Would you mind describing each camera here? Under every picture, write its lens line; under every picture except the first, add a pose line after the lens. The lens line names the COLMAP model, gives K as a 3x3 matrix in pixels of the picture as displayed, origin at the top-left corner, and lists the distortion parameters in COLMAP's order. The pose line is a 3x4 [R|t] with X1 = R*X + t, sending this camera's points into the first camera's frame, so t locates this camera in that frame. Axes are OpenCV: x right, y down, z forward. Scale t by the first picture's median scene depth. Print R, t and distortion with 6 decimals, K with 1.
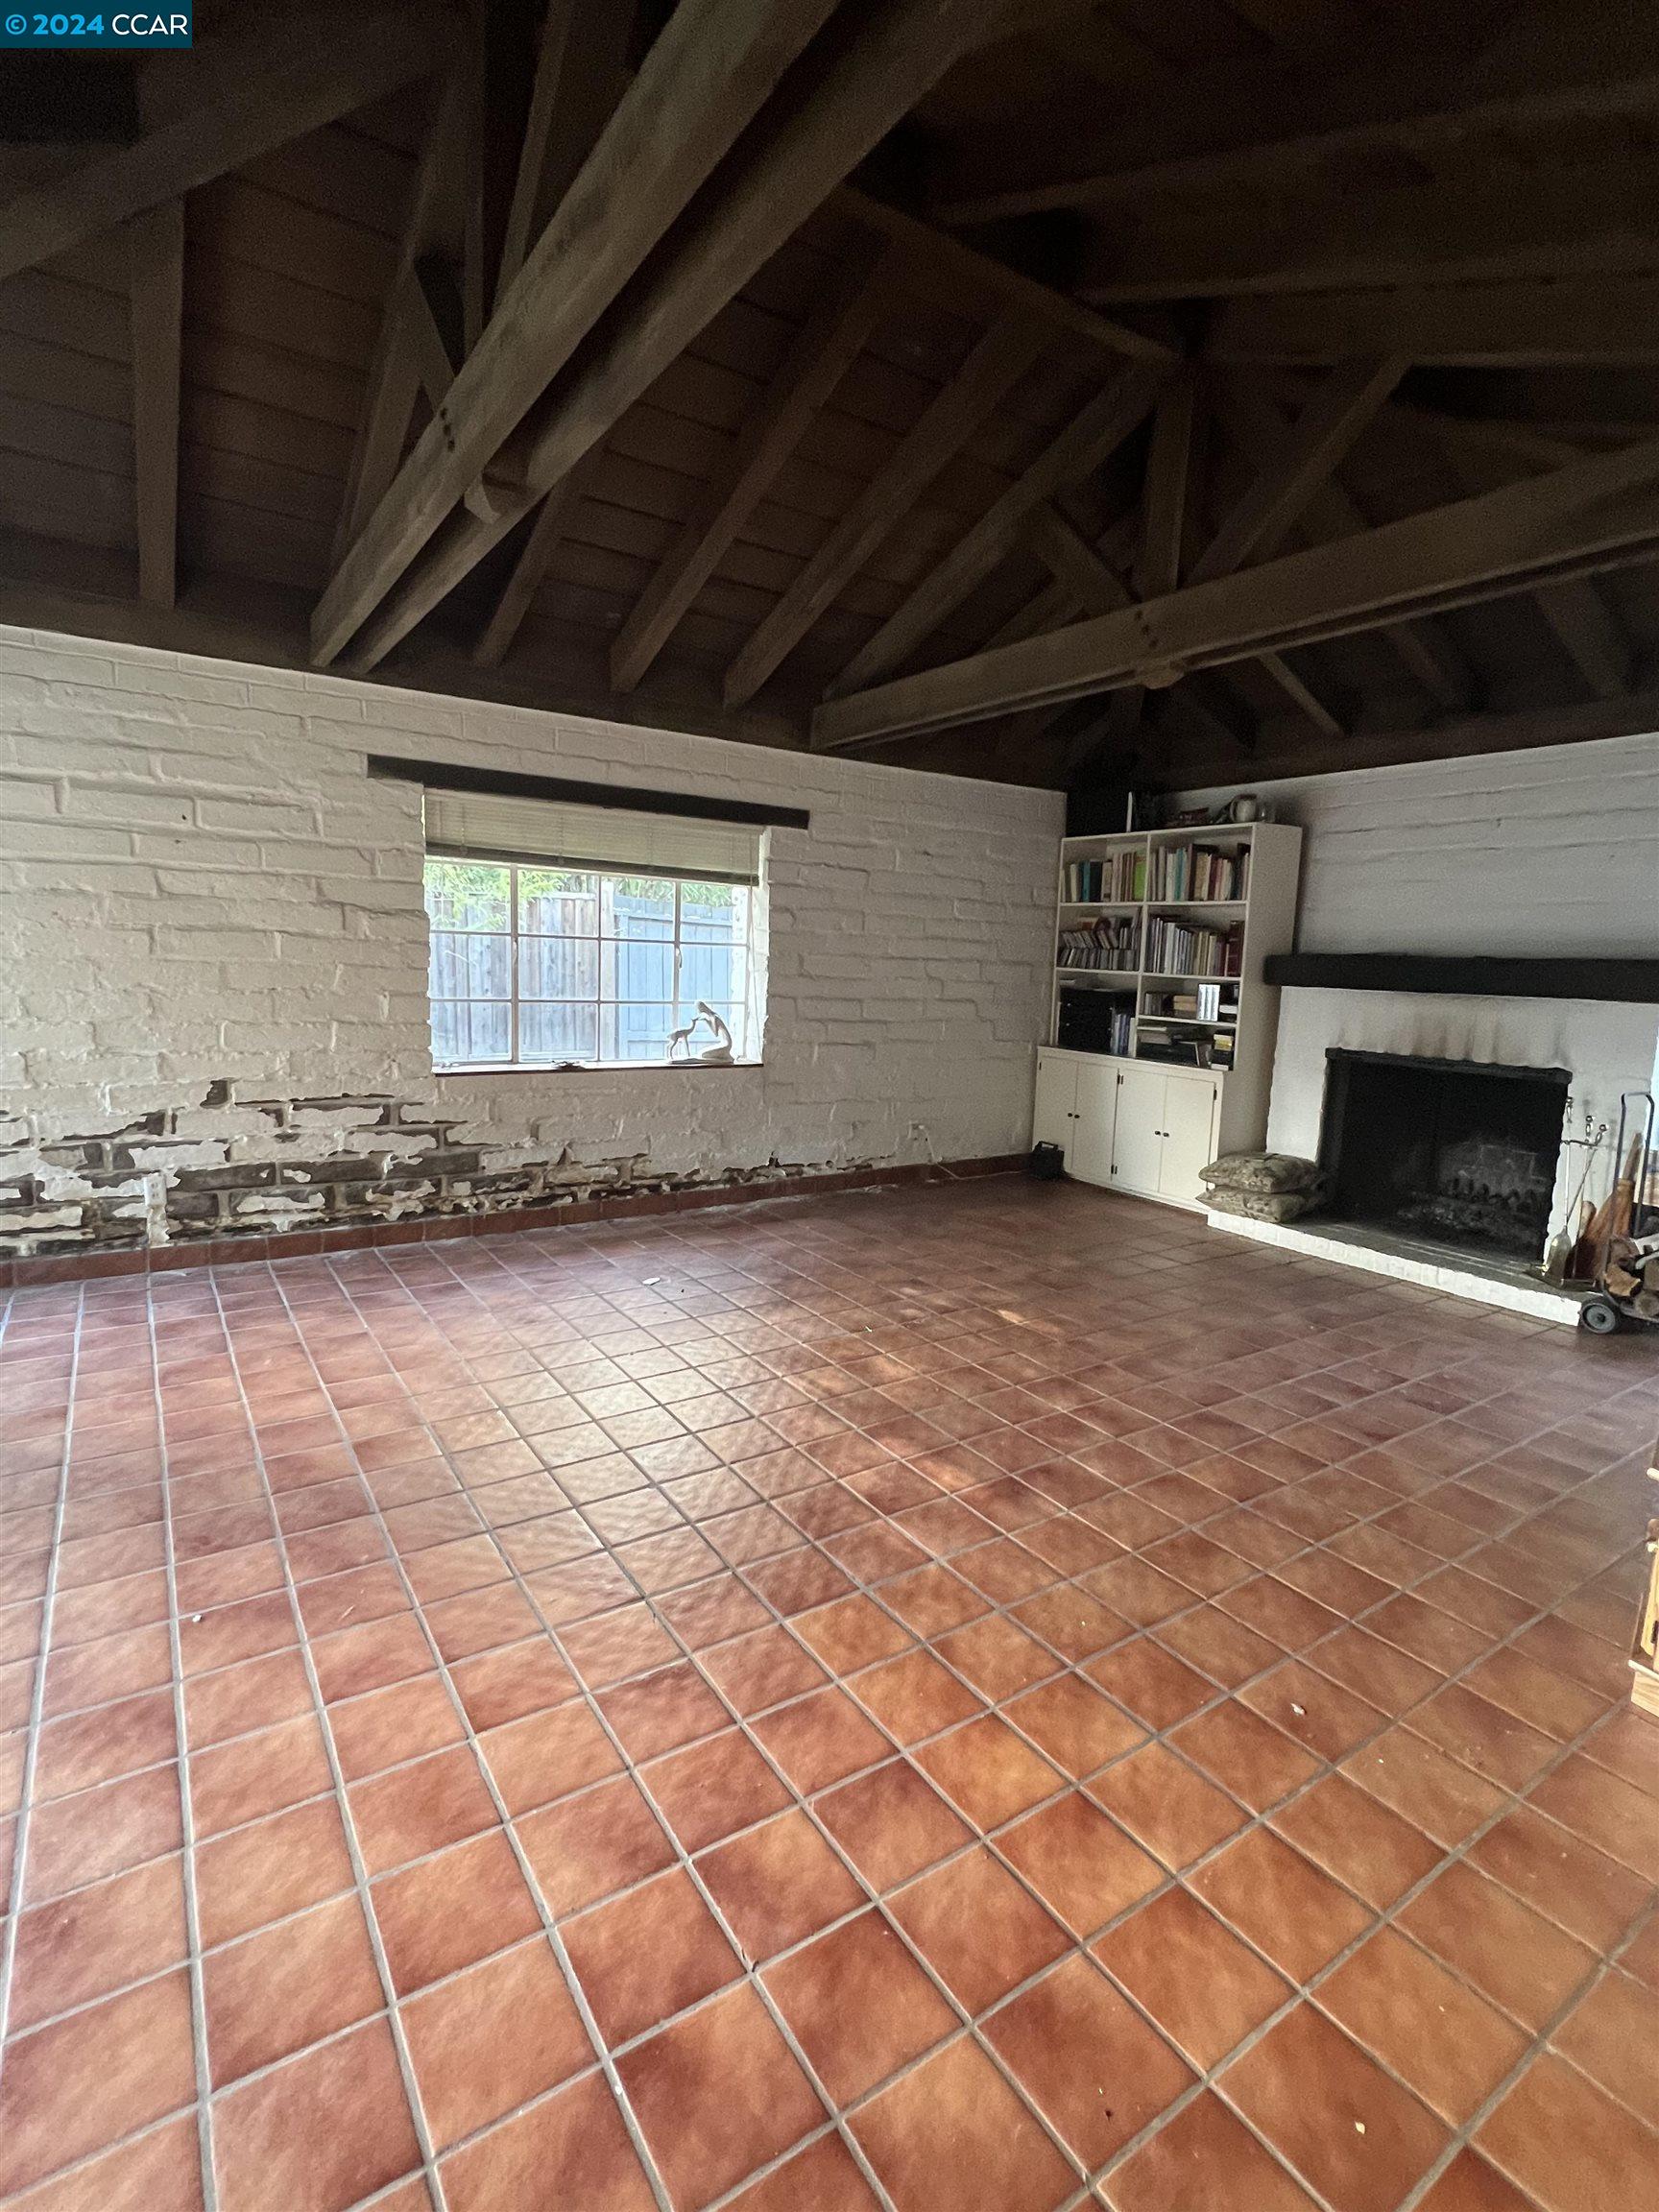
lens RADIAL K [[1047.3, 0, 831.2], [0, 1047.3, 1100.2], [0, 0, 1]] dist [-0.001267, -0.000109]
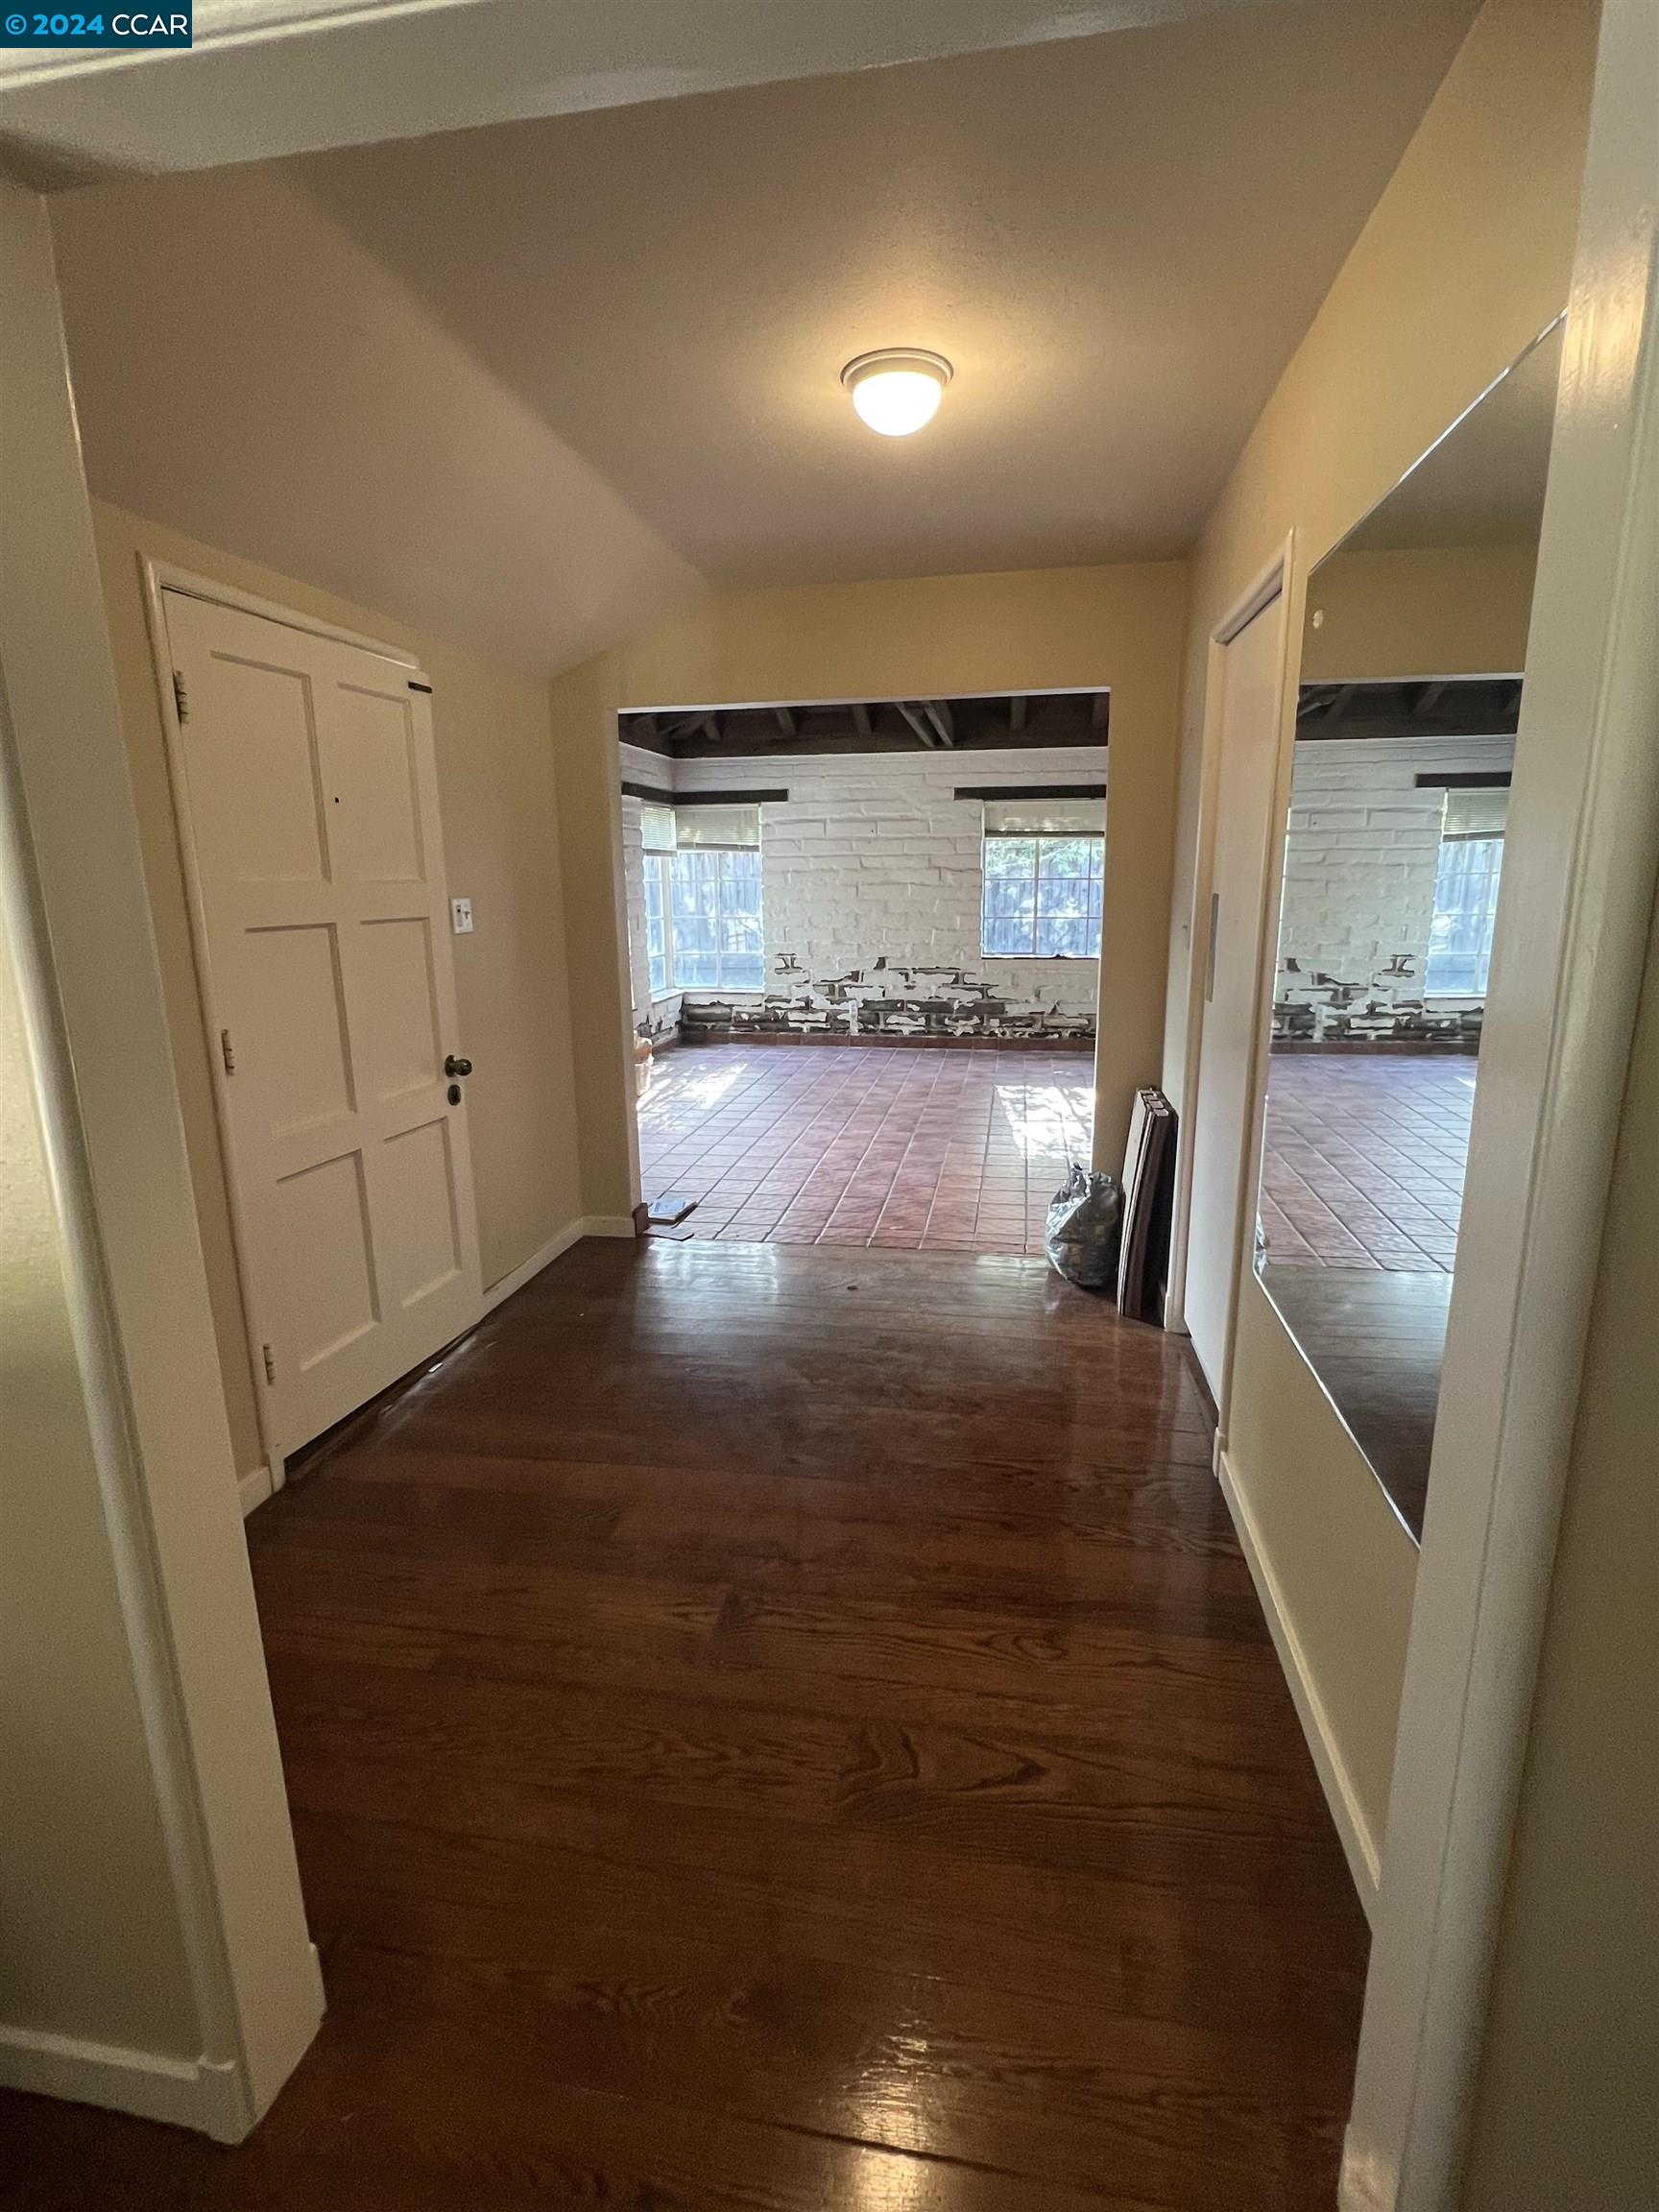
lens RADIAL K [[1047.3, 0, 828.0], [0, 1047.3, 1104.7], [0, 0, 1]] dist [-0.001267, -0.000109]
pose [[0.721396, 0.105940, -0.684371, 0.722738], [-0.060092, 0.994078, 0.090539, 0.082367], [0.689910, -0.024189, 0.723491, -0.532338]]
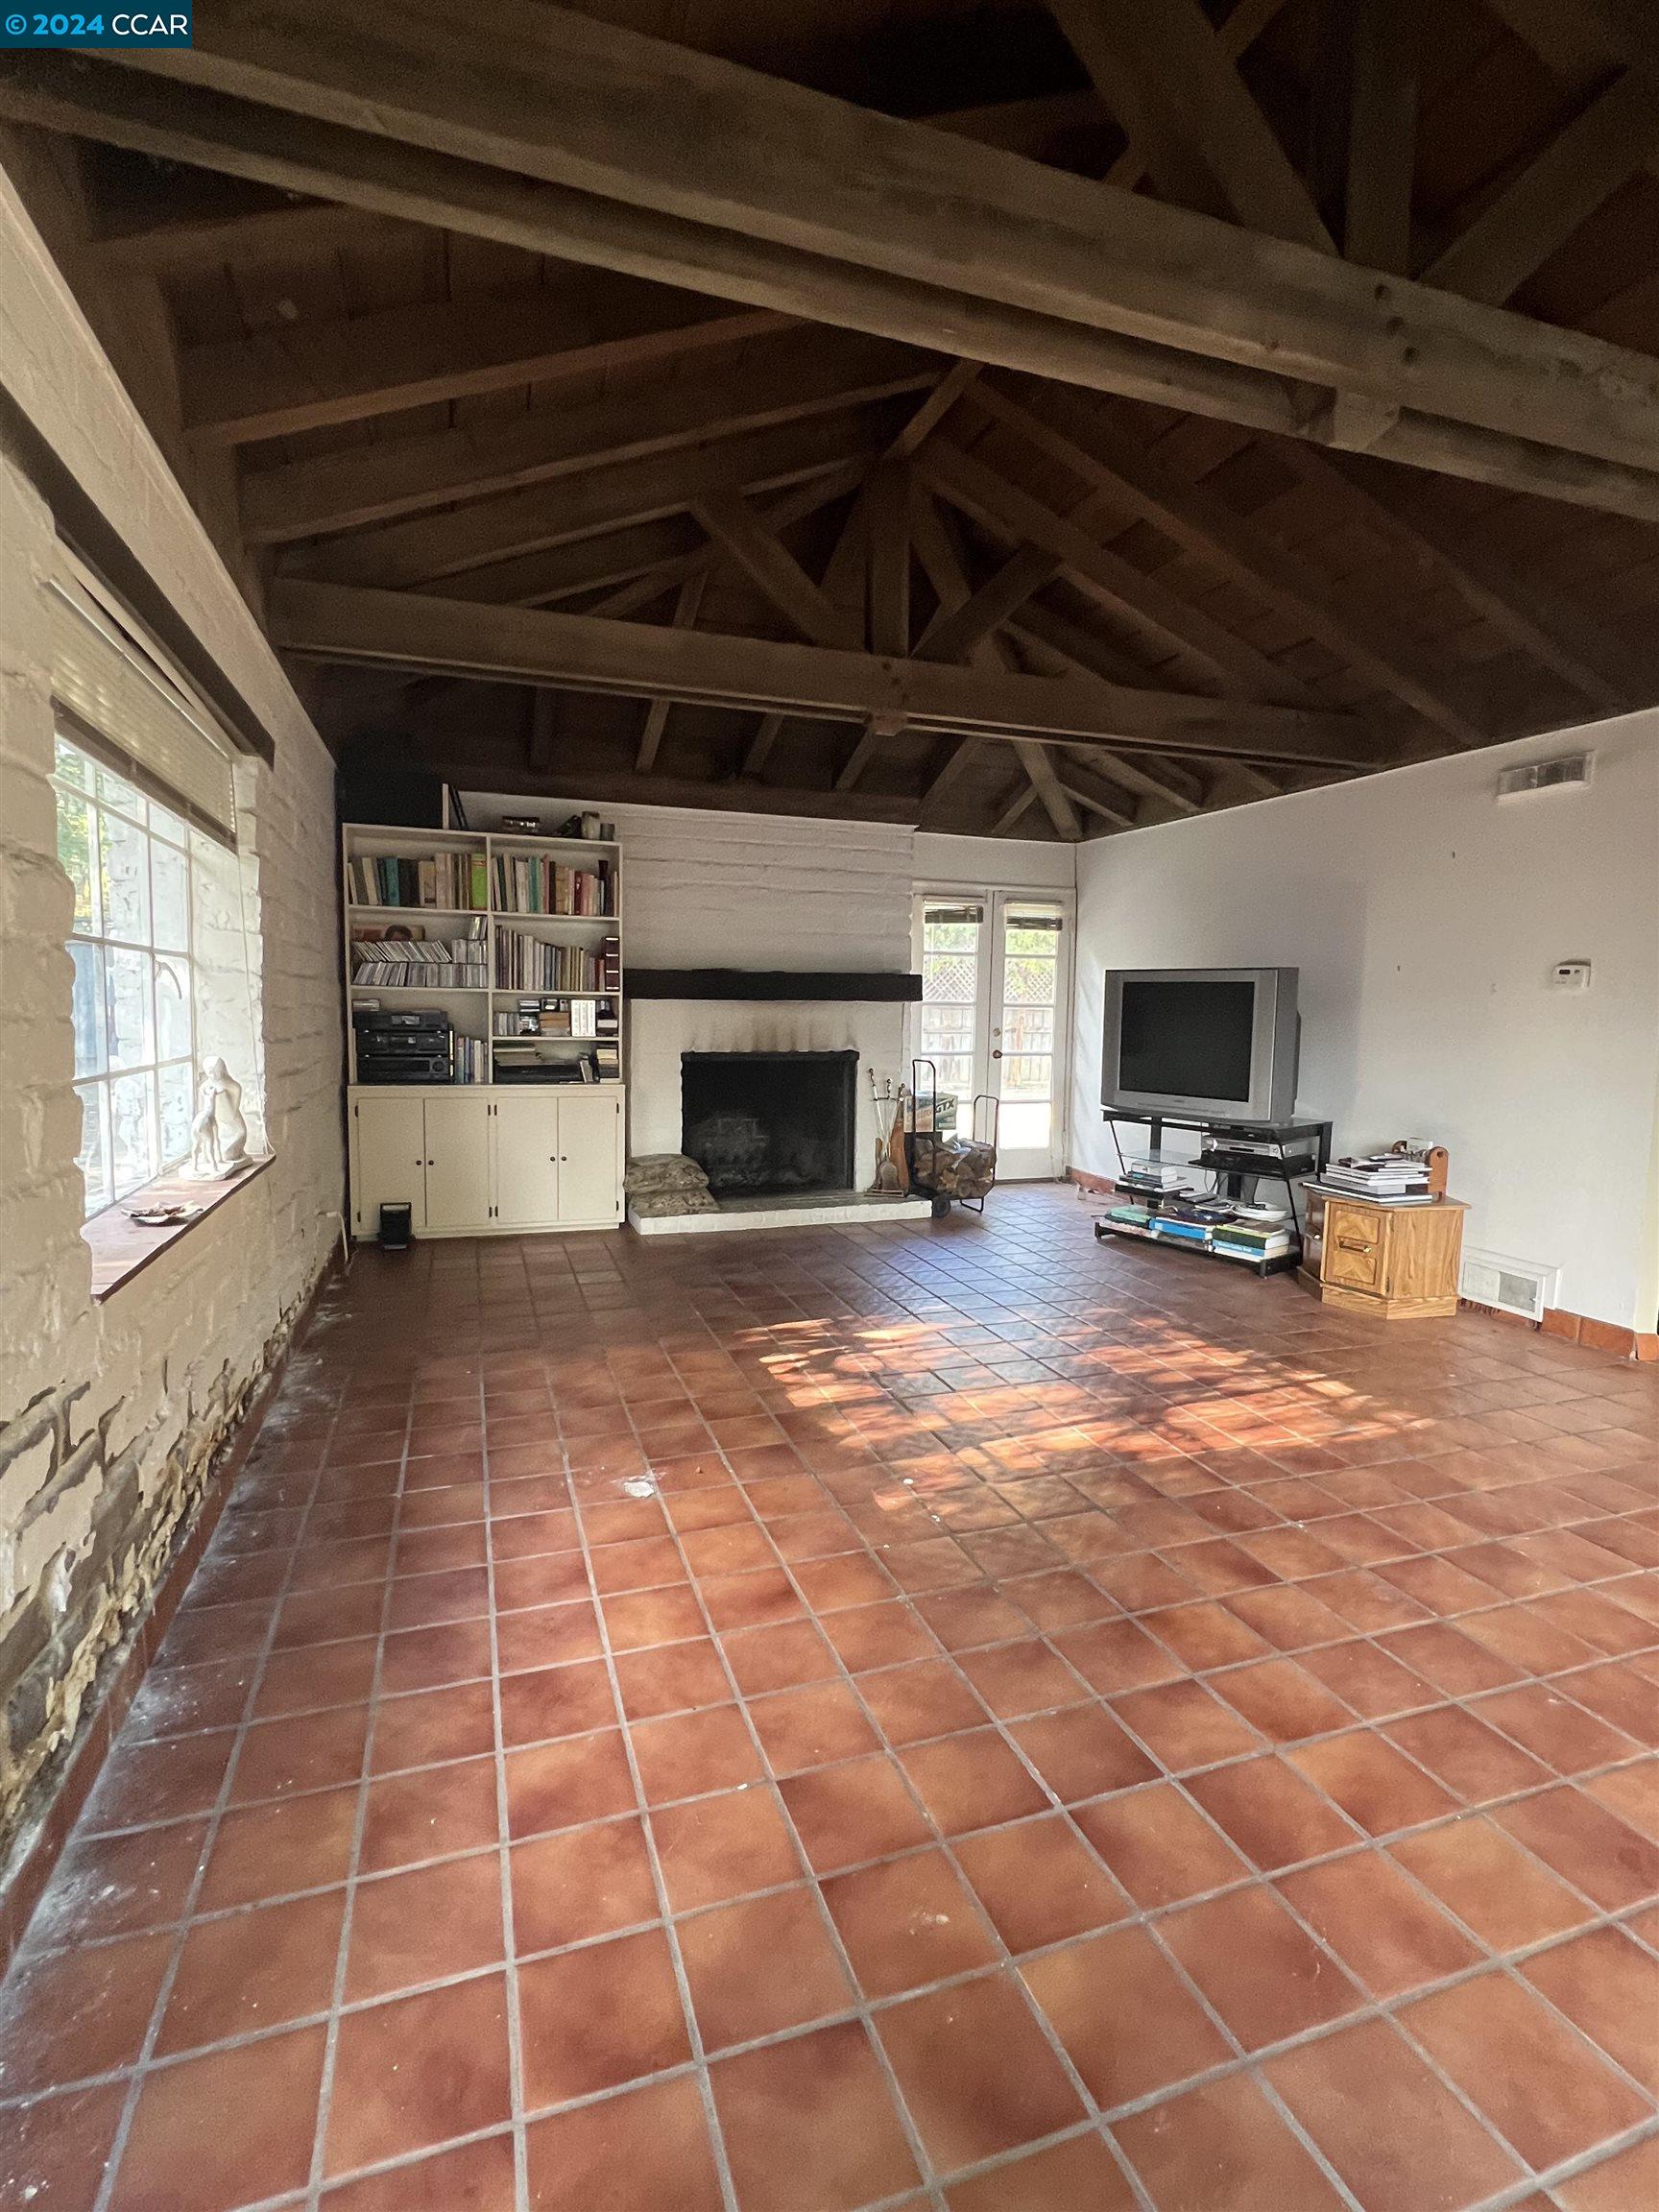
lens RADIAL K [[1047.3, 0, 831.0], [0, 1047.3, 1110.0], [0, 0, 1]] dist [-0.001267, -0.000109]
pose [[0.251612, -0.132503, 0.958715, -0.684379], [0.129304, 0.986306, 0.102381, -0.099756], [-0.959152, 0.098205, 0.265299, 0.659934]]
